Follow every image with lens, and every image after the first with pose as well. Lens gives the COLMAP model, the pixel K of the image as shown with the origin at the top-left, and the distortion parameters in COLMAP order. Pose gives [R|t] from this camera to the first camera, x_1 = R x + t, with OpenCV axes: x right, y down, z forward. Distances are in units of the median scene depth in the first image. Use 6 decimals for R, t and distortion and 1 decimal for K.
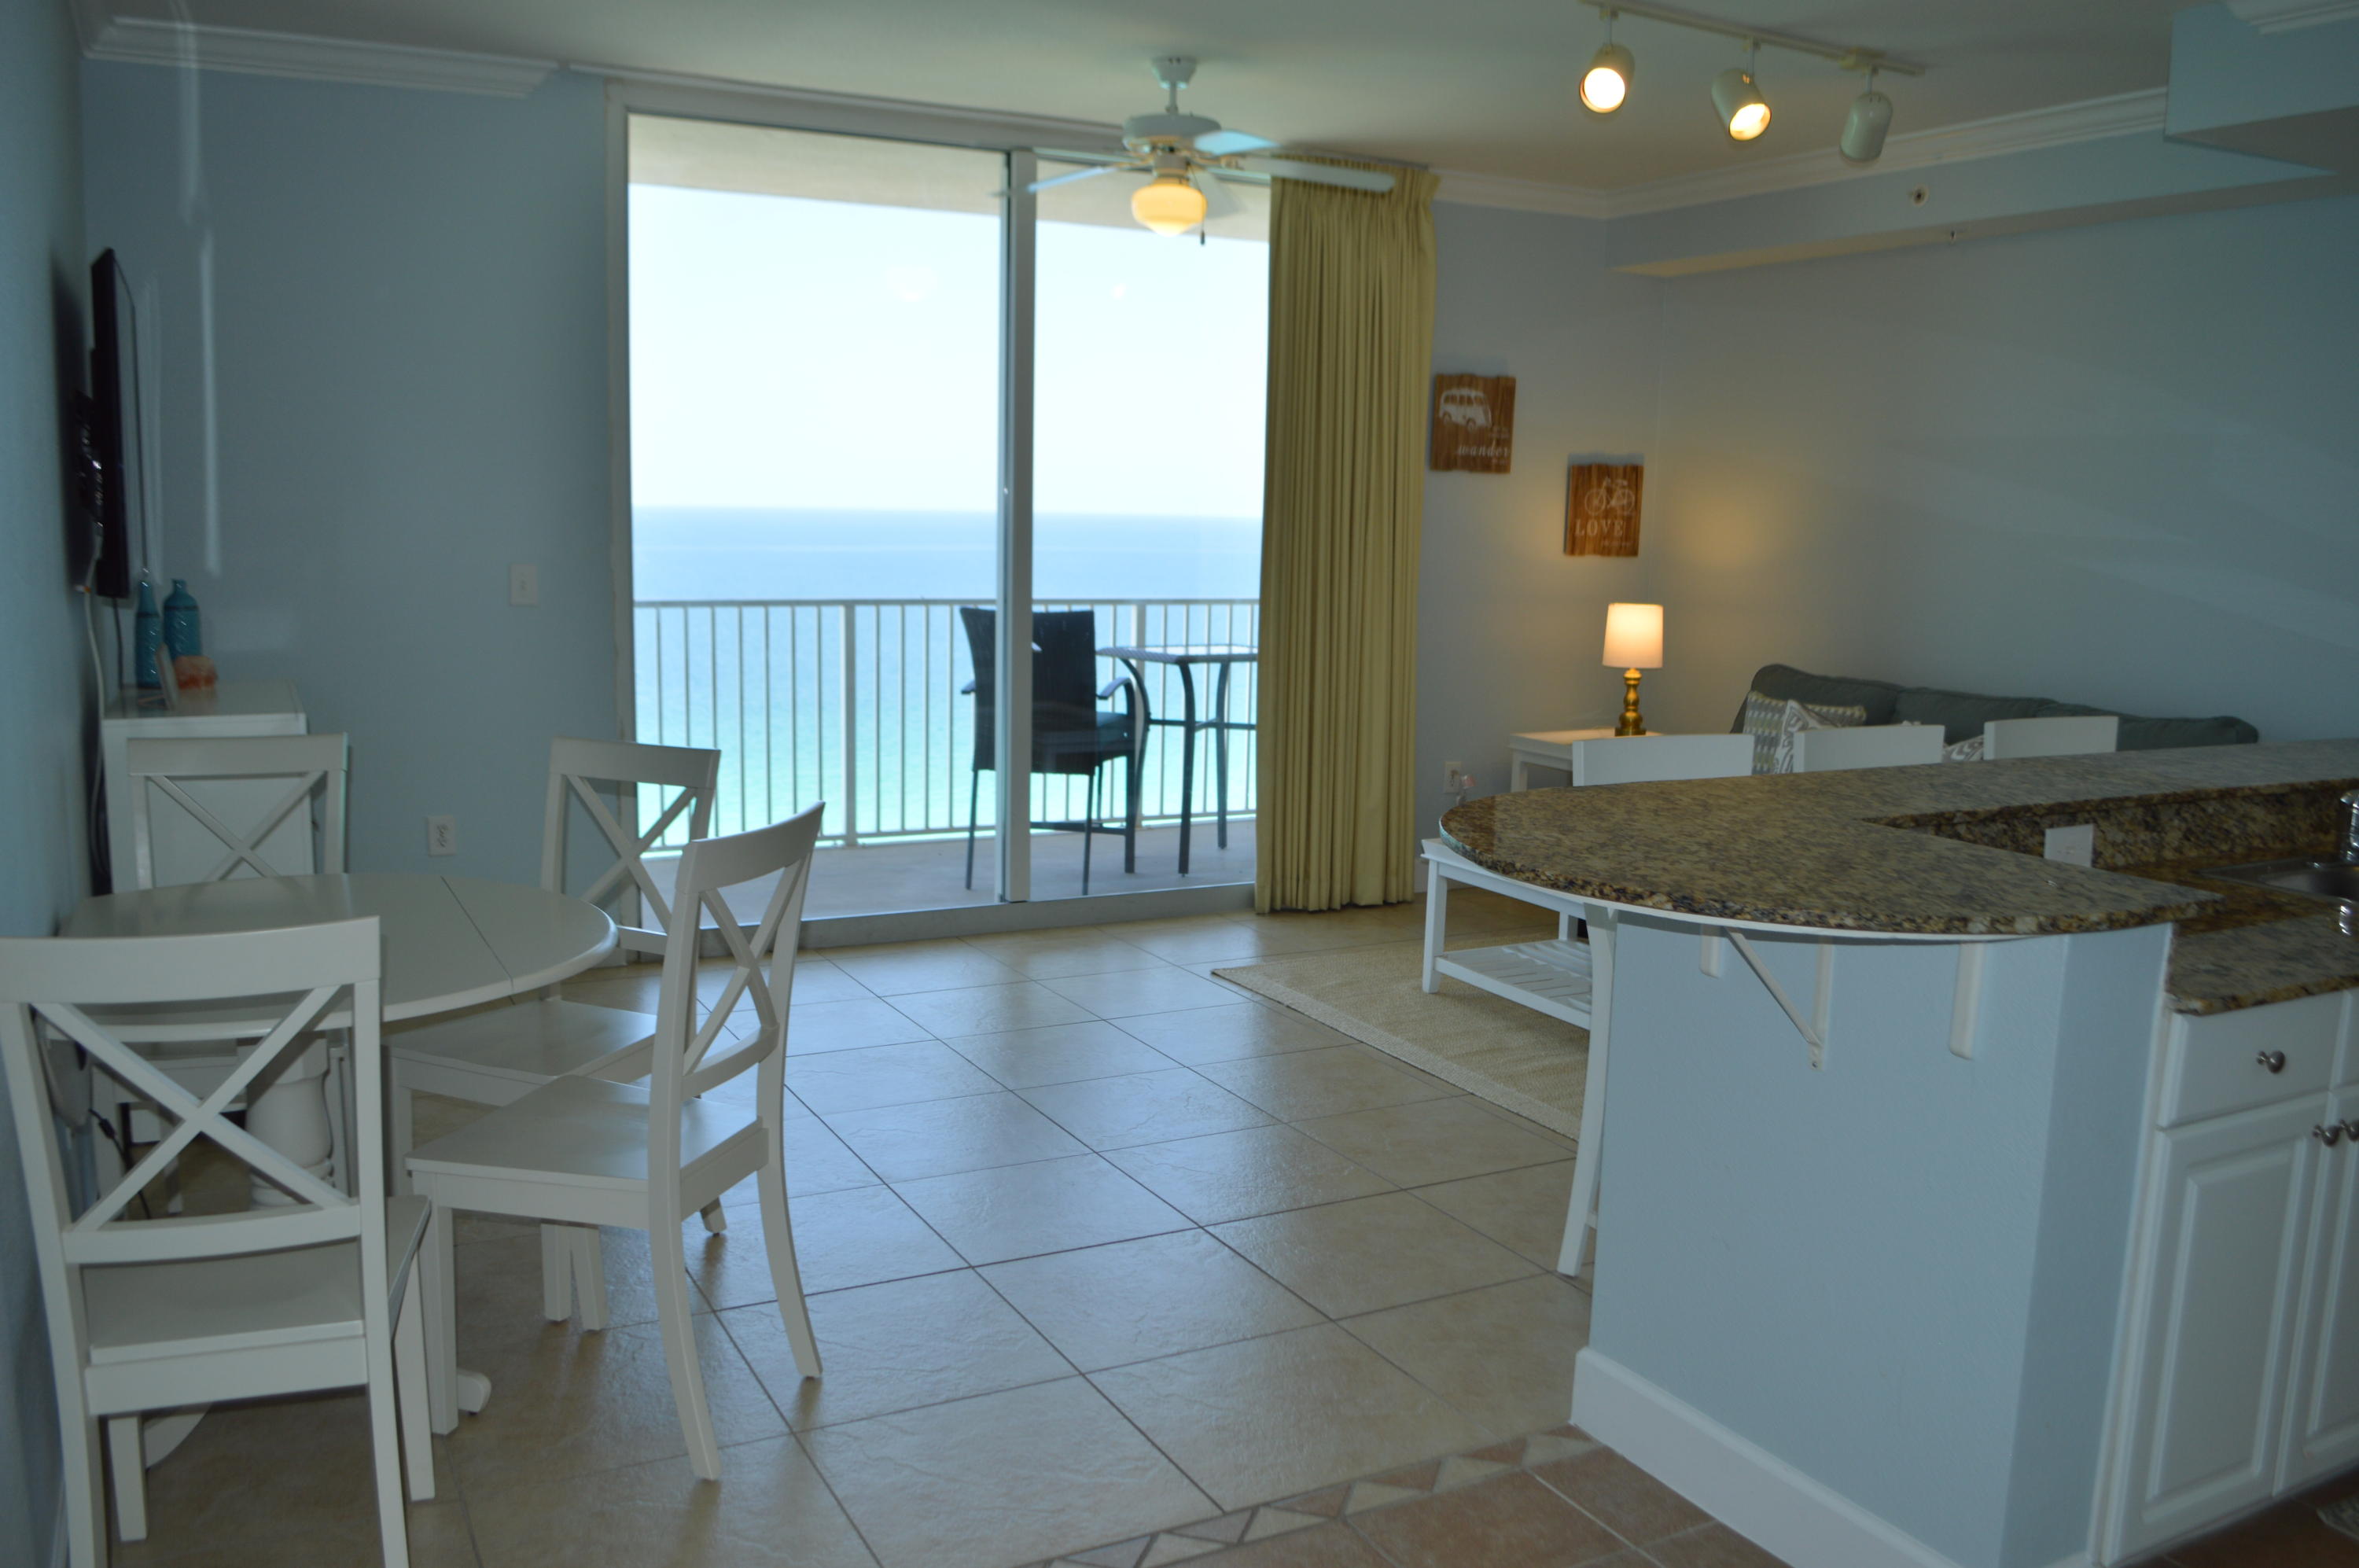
lens RADIAL K [[1879.2, 0, 1179.5], [0, 1879.2, 784.0], [0, 0, 1]] dist [0.021816, -0.000008]
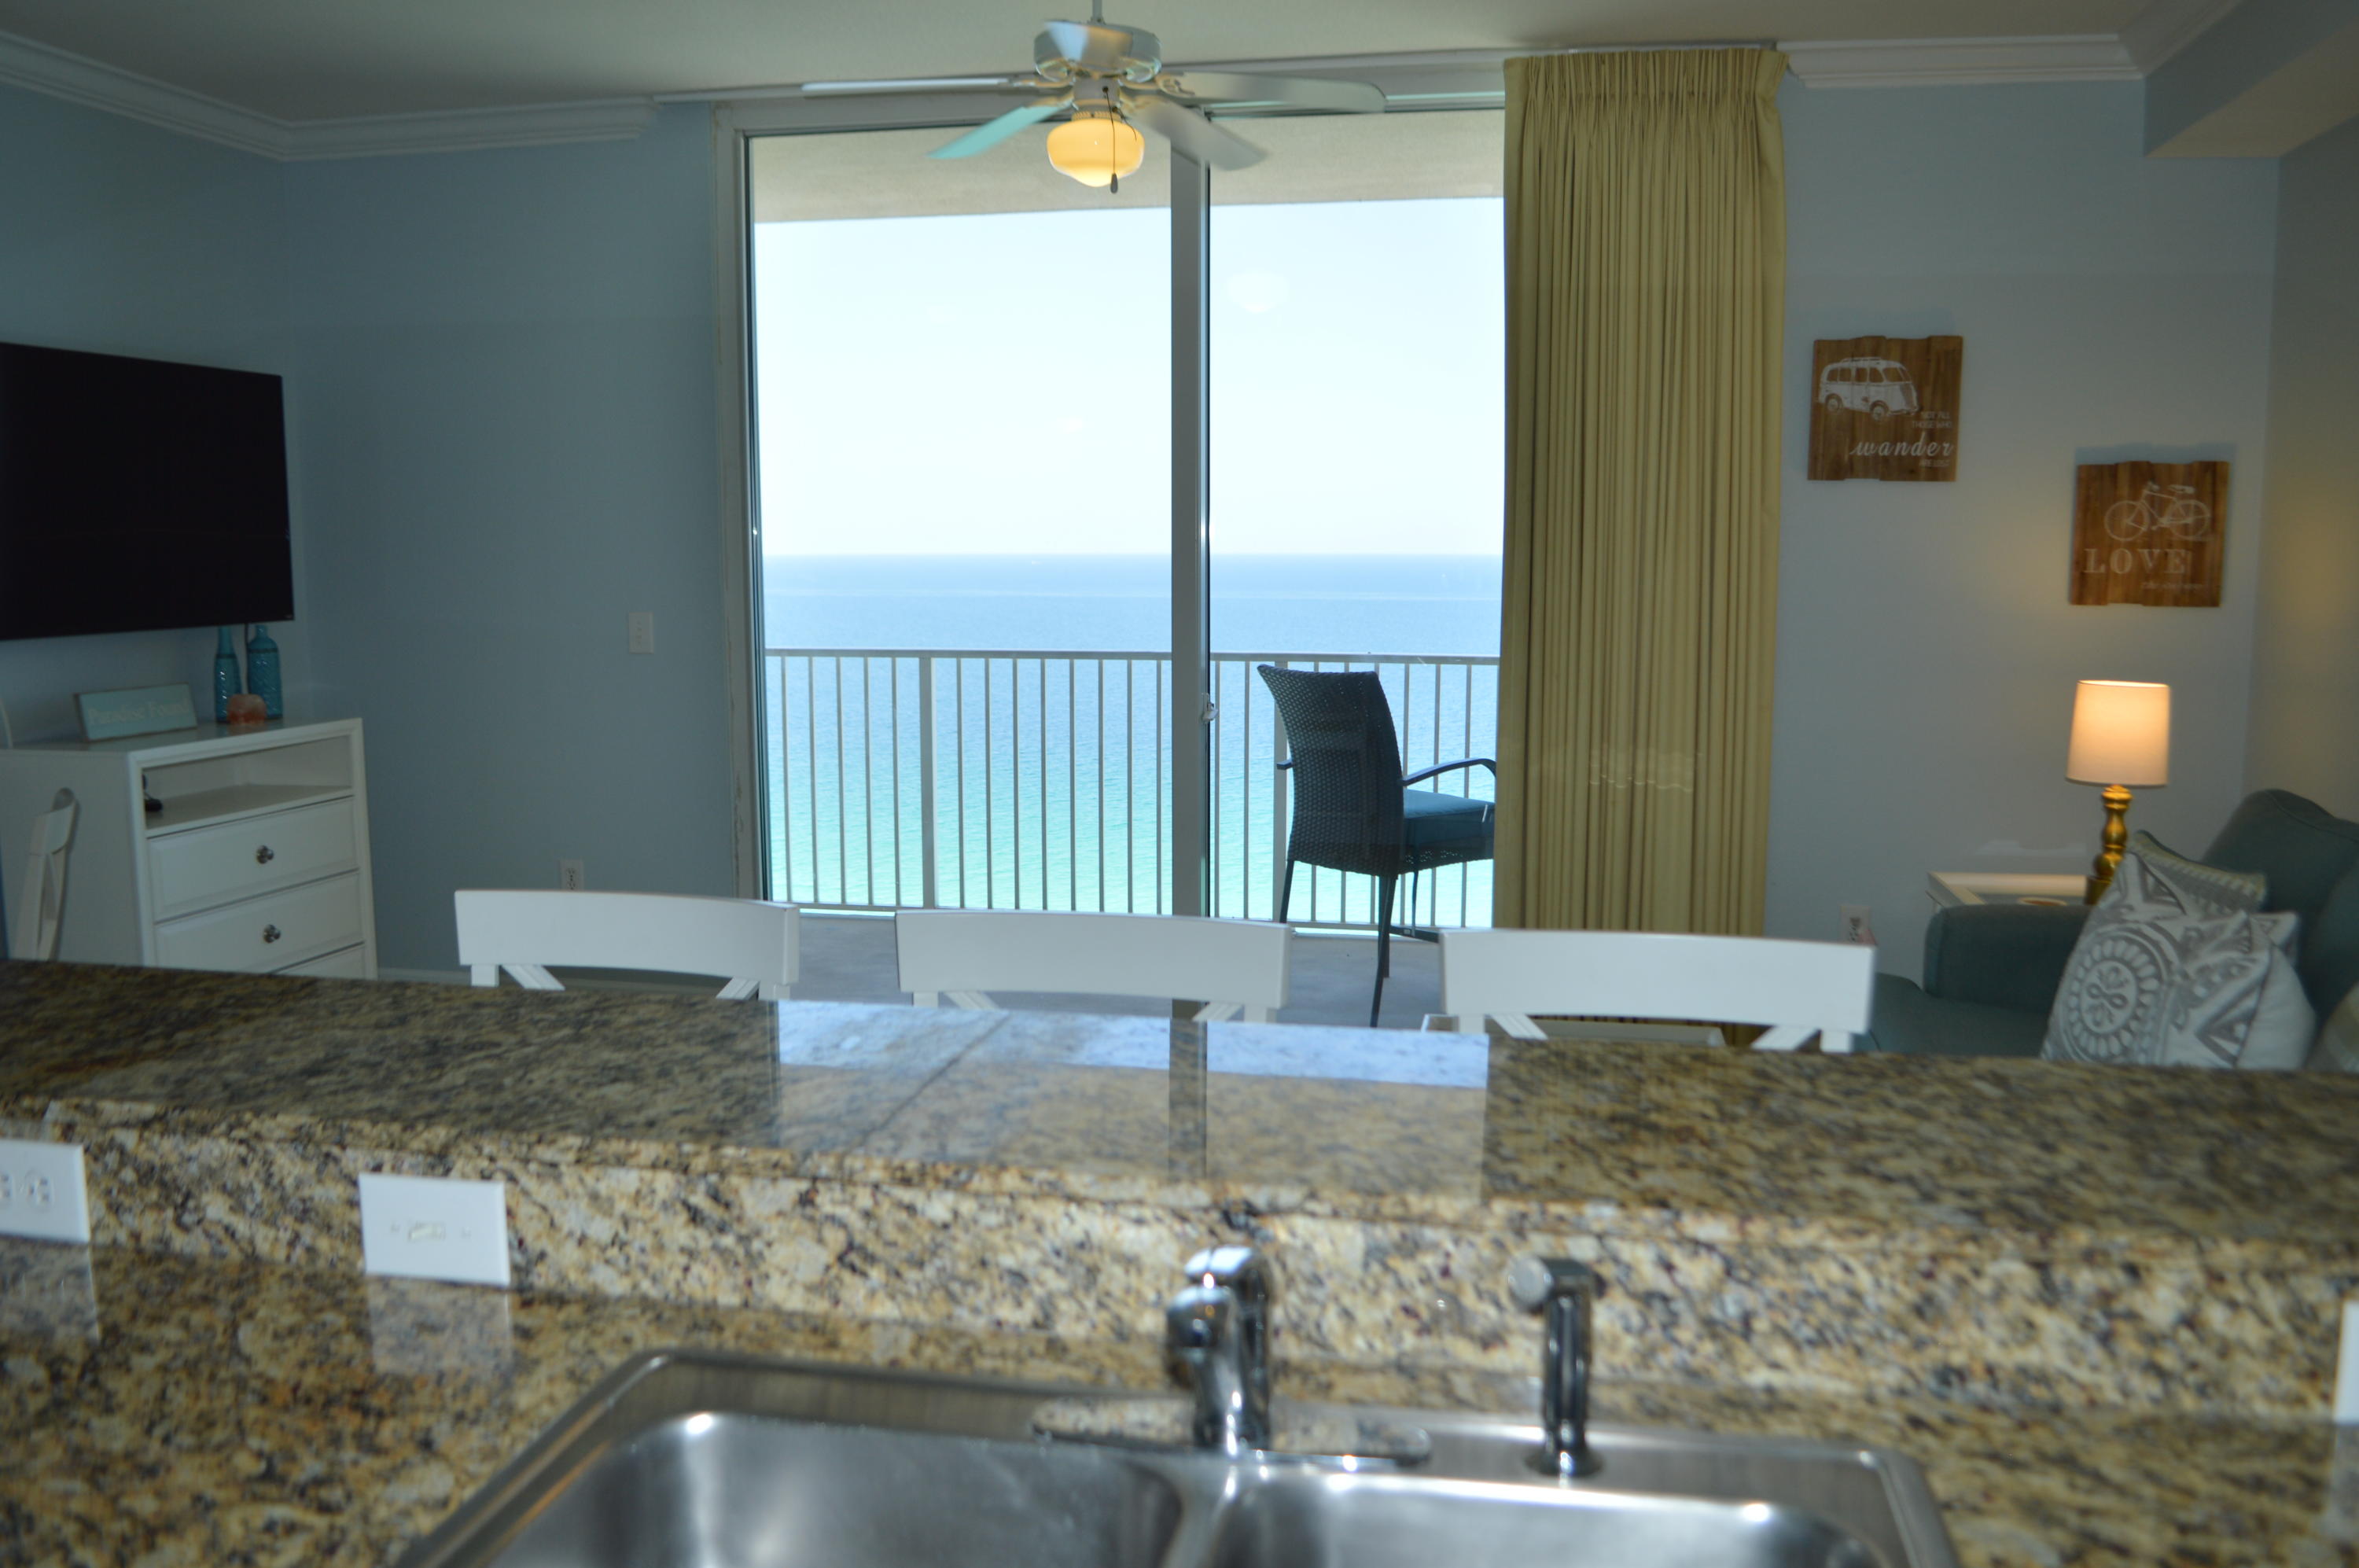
lens RADIAL K [[1782.8, 0, 1171.5], [0, 1782.8, 835.2], [0, 0, 1]] dist [-0.038103, -0.004772]
pose [[0.758732, 0.081264, -0.646314, 0.387780], [-0.080224, 0.996292, 0.031092, -0.038027], [0.646444, 0.028260, 0.762438, 0.354816]]
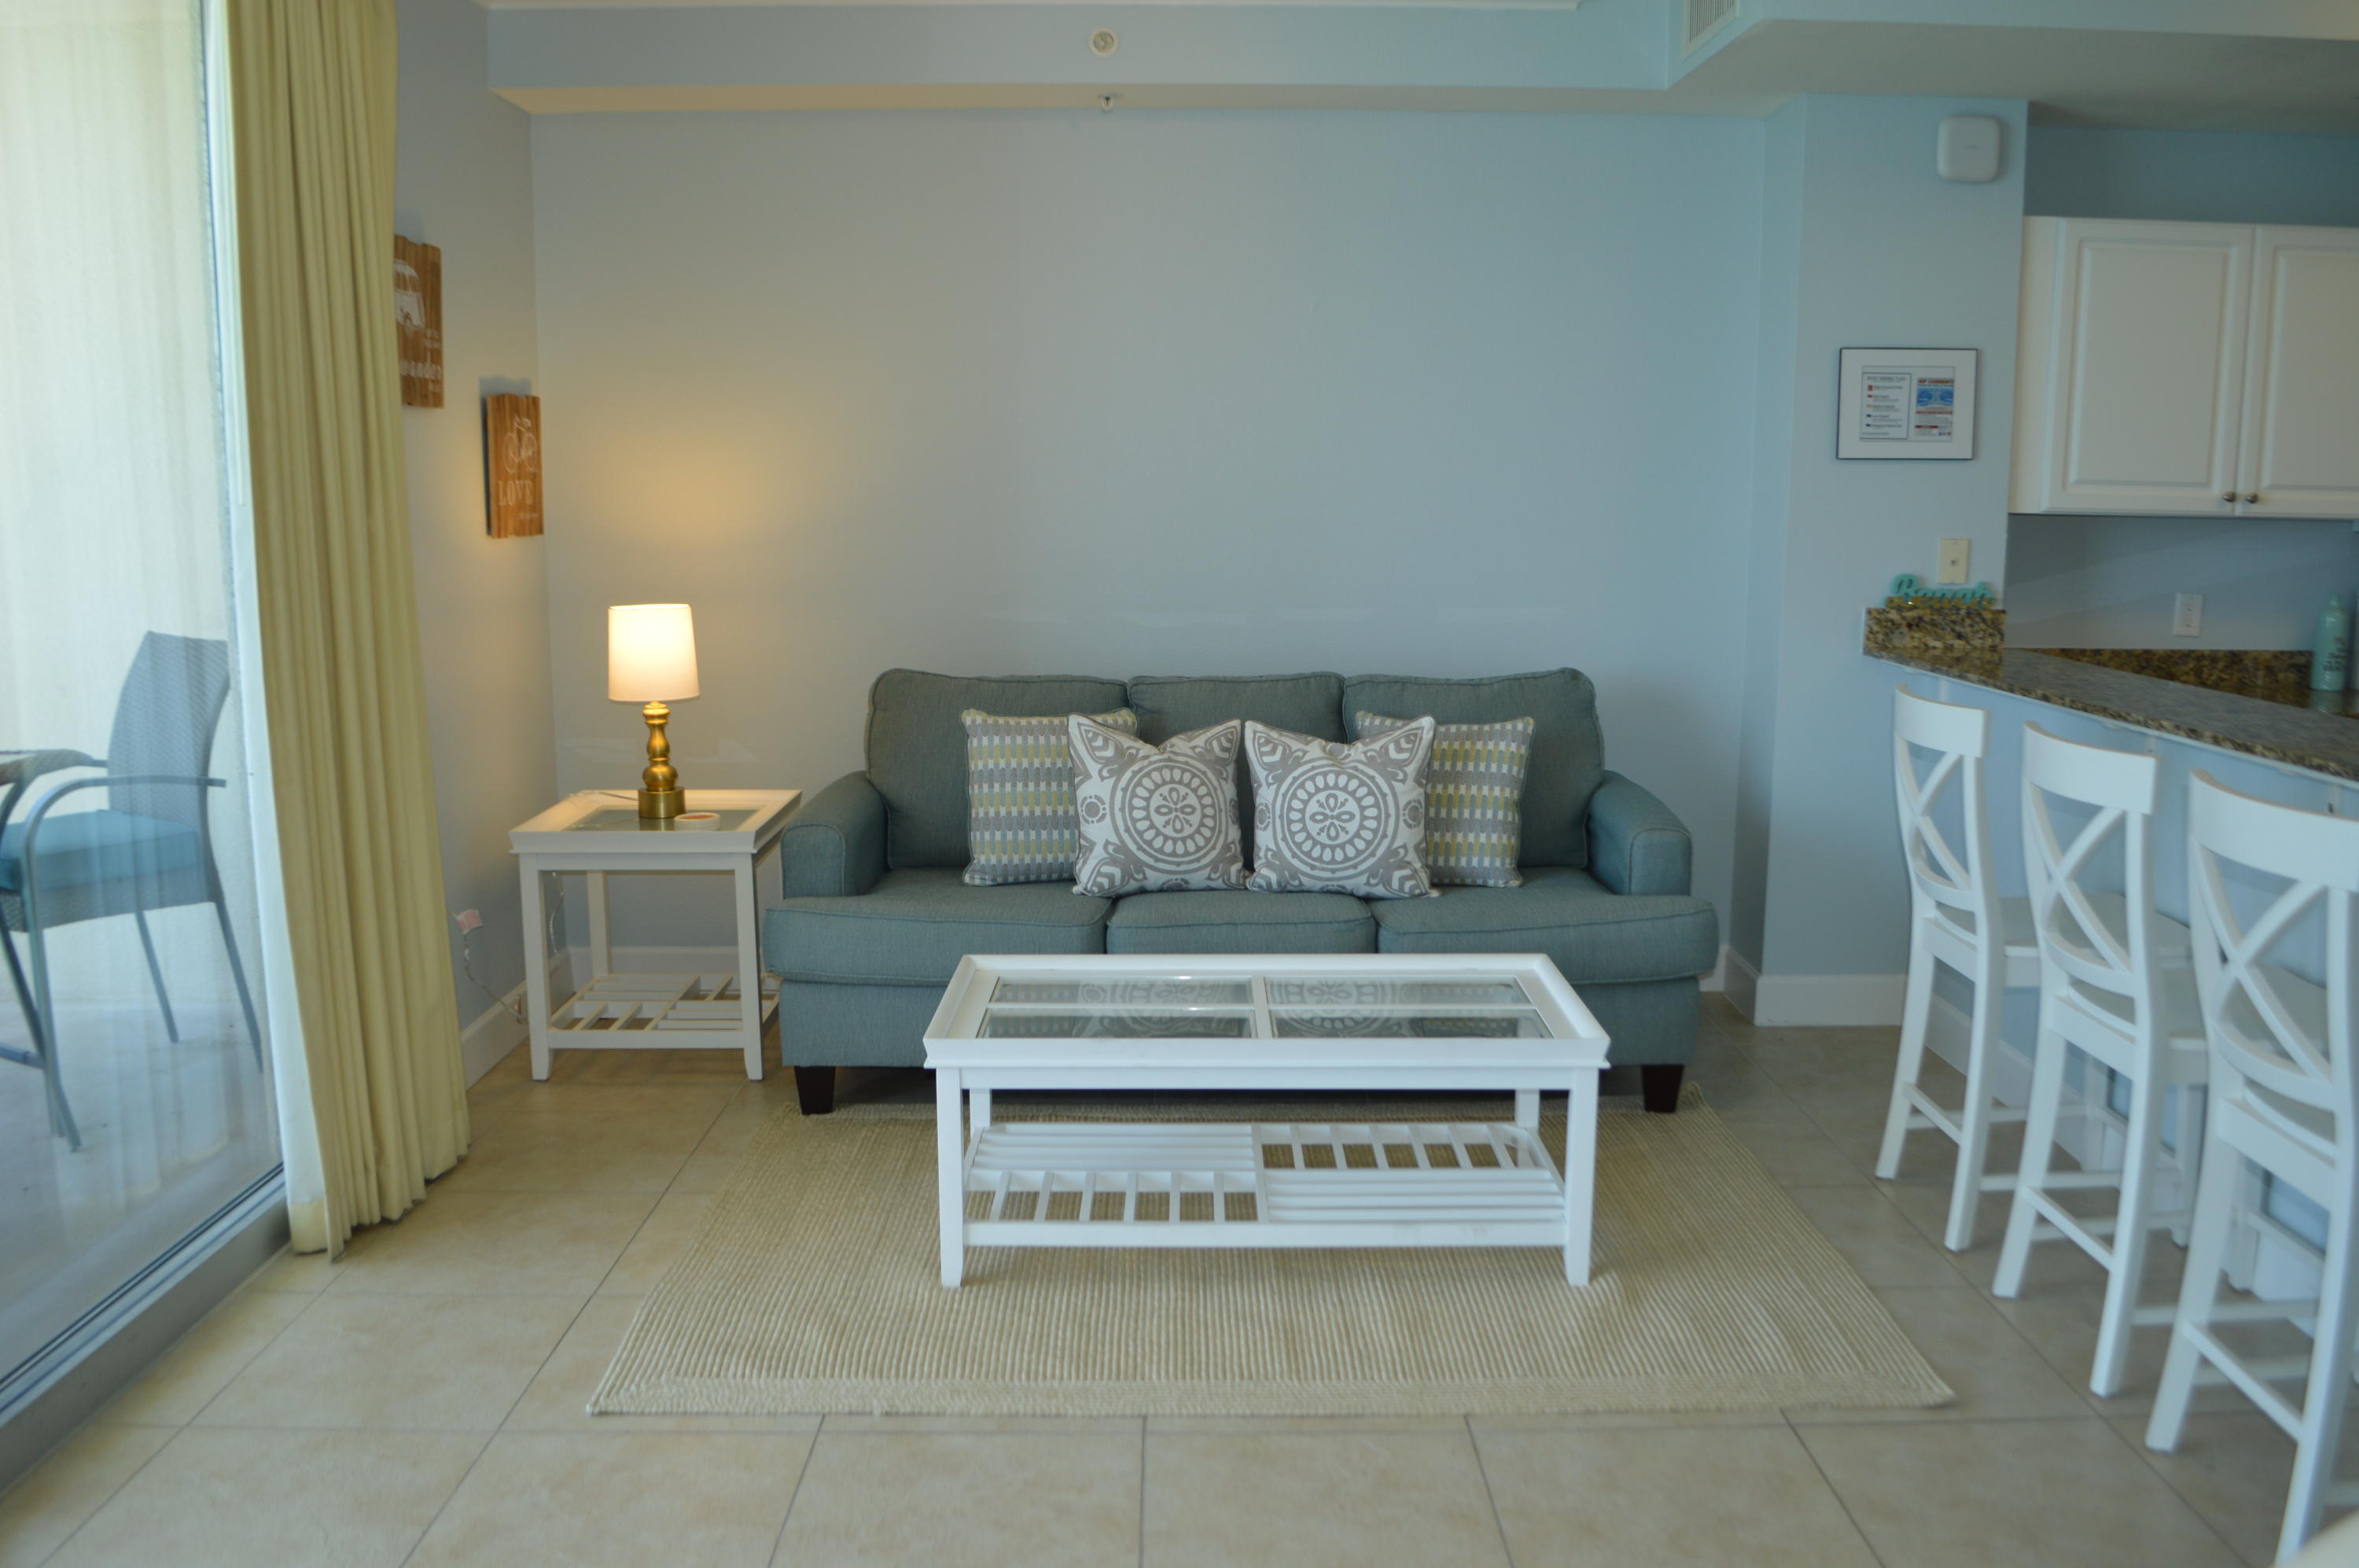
lens RADIAL K [[1879.2, 0, 1179.5], [0, 1879.2, 784.0], [0, 0, 1]] dist [0.021816, -0.000008]
pose [[0.461495, -0.172648, 0.870181, -0.266011], [0.144607, 0.982401, 0.118222, -0.085940], [-0.875278, 0.071276, 0.478339, 0.524465]]
